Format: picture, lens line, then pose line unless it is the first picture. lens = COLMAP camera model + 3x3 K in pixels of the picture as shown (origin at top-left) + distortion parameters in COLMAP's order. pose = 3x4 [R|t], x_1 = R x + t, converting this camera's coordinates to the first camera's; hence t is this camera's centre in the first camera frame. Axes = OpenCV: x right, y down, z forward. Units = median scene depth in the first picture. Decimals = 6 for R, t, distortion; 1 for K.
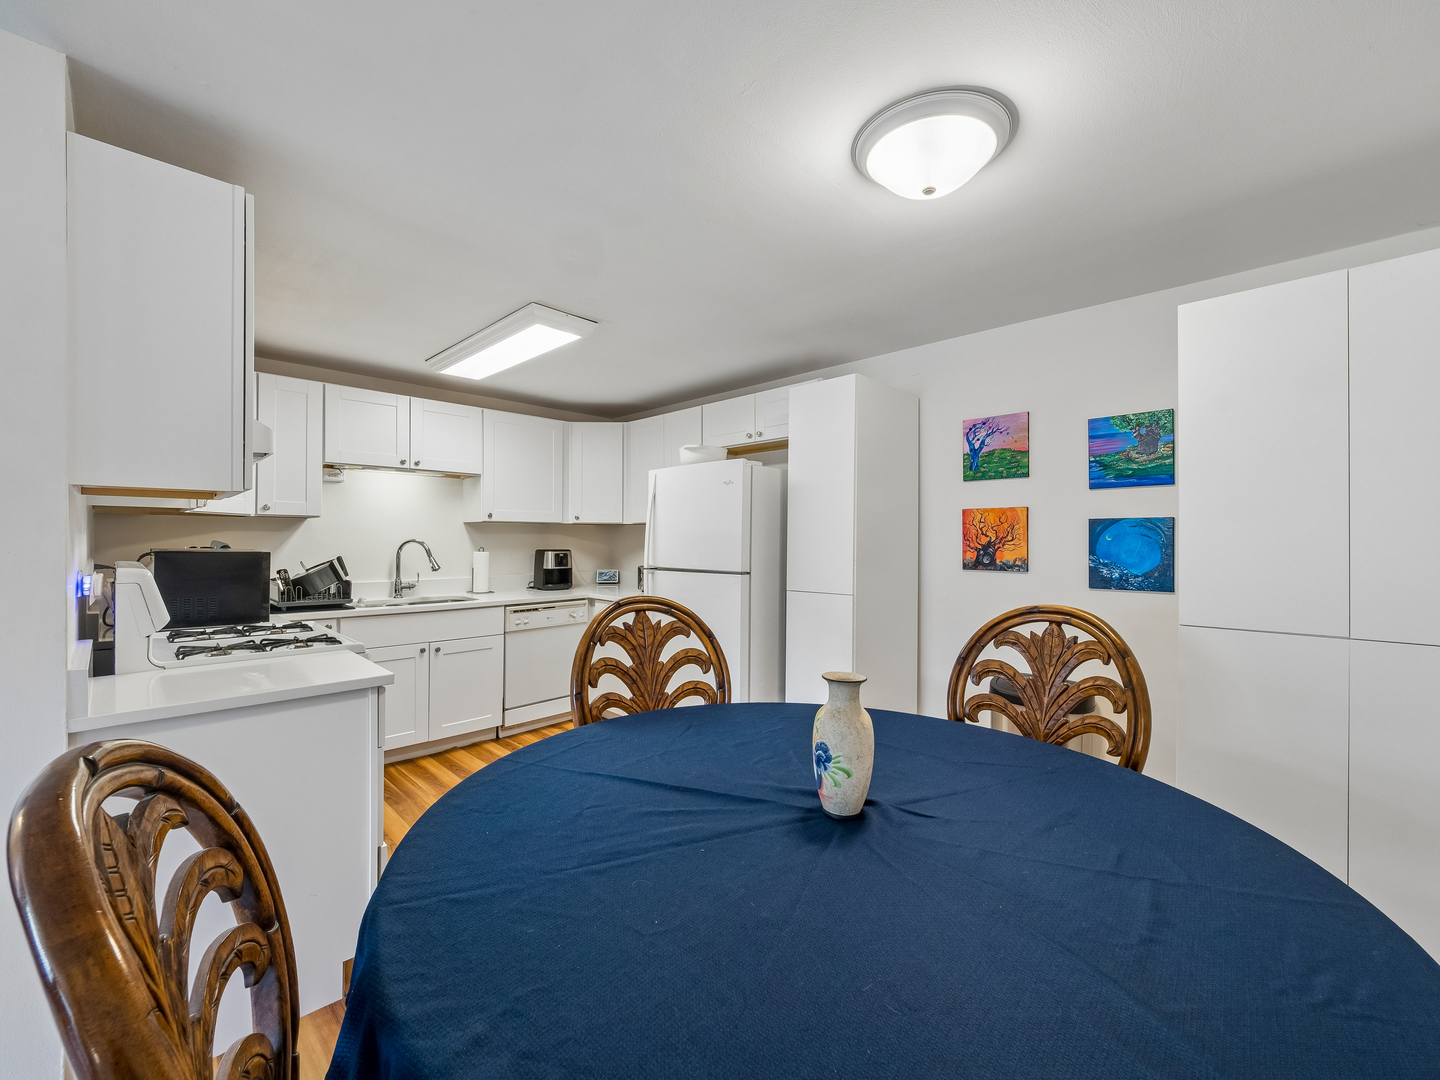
lens RADIAL K [[608.8, 0, 720.0], [0, 608.8, 540.0], [0, 0, 1]] dist [0.001186, -0.000030]
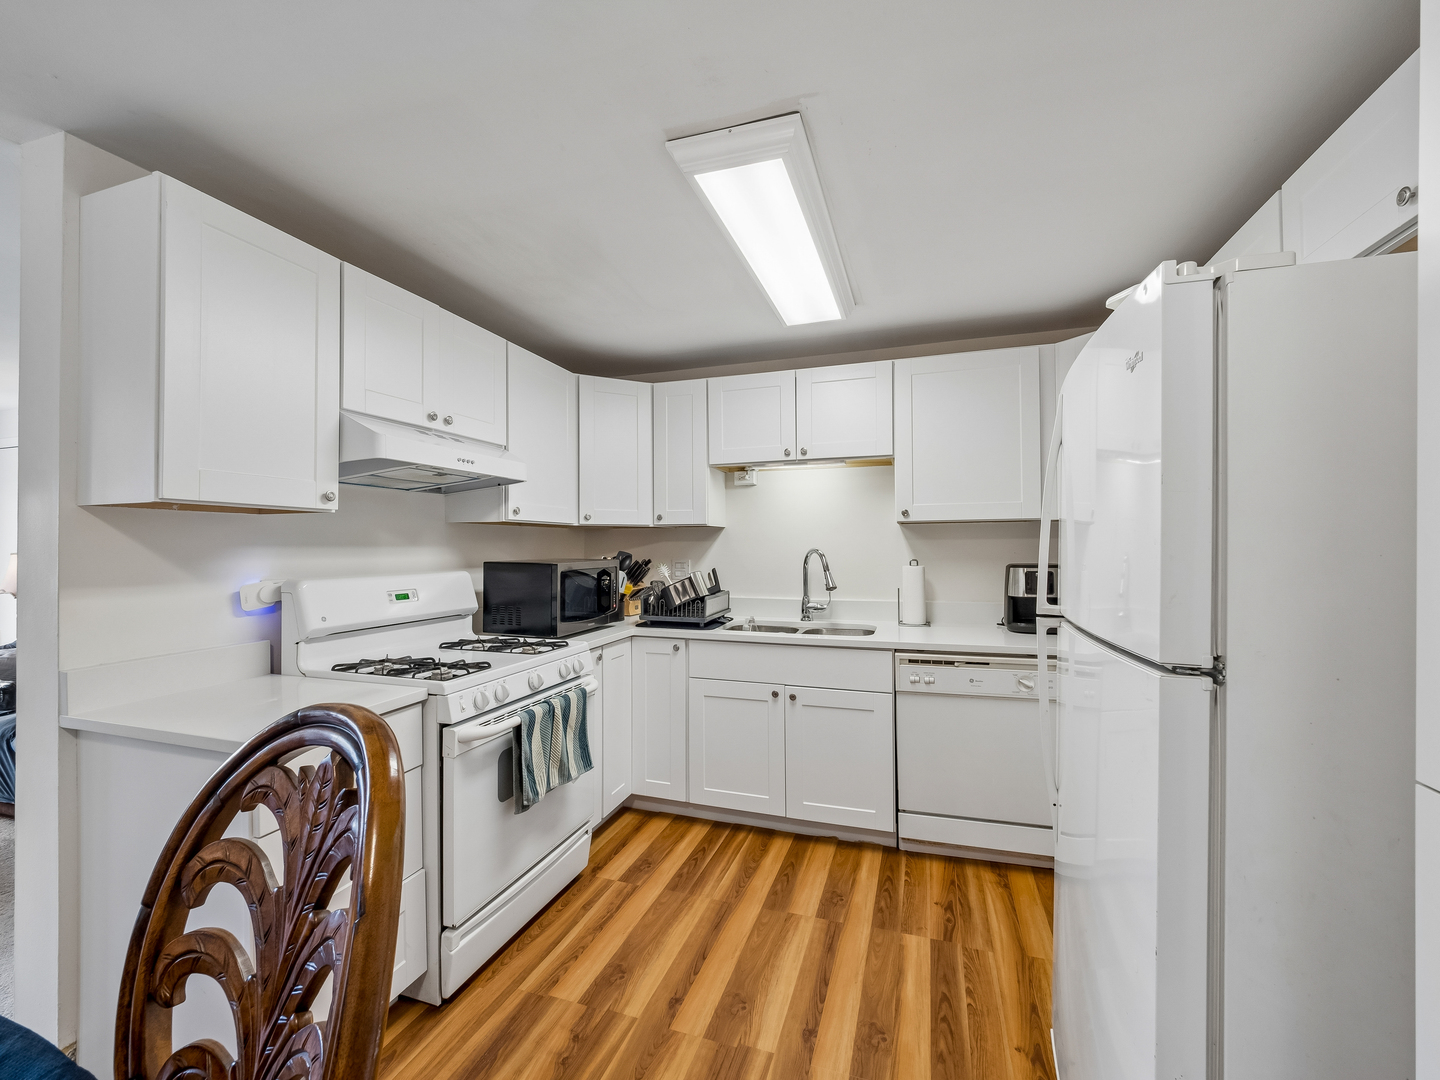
lens RADIAL K [[608.8, 0, 720.0], [0, 608.8, 540.0], [0, 0, 1]] dist [0.001186, -0.000030]
pose [[0.432806, -0.016458, -0.901337, 0.167267], [0.003418, 0.999856, -0.016616, 0.000215], [0.901480, 0.004111, 0.432800, 0.584466]]
